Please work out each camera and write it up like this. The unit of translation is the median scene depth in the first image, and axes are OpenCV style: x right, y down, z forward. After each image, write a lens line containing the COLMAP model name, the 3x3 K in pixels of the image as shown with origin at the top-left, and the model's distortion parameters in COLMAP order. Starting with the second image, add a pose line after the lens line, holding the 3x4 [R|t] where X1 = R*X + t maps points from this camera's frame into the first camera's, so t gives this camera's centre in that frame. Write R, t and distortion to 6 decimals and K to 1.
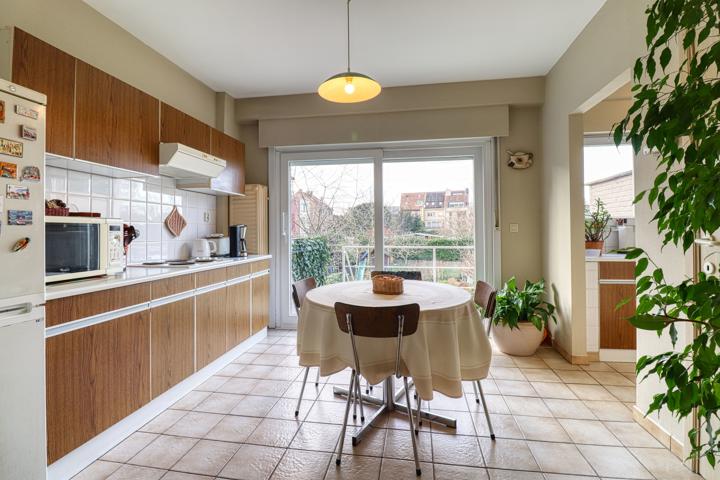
lens RADIAL K [[334.9, 0, 359.9], [0, 334.9, 226.3], [0, 0, 1]] dist [-0.012523, -0.006171]
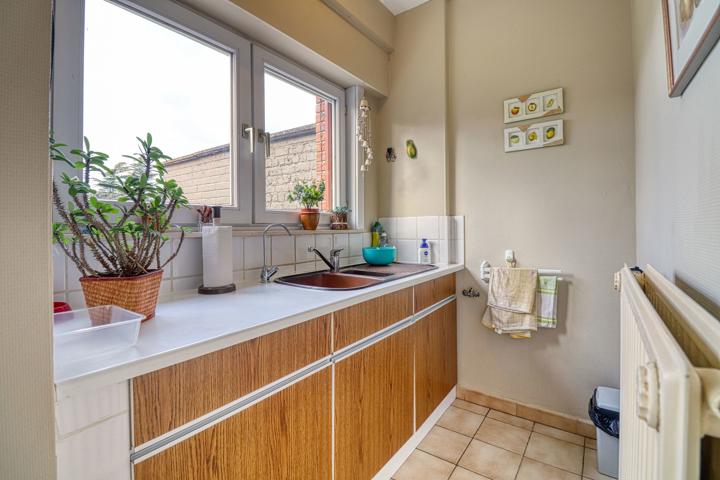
lens RADIAL K [[334.9, 0, 359.2], [0, 334.9, 233.0], [0, 0, 1]] dist [-0.012523, -0.006171]
pose [[0.438400, 0.002104, 0.898778, 0.519263], [-0.018569, 0.999805, 0.006717, 0.002733], [-0.898588, -0.019634, 0.438353, 0.675419]]
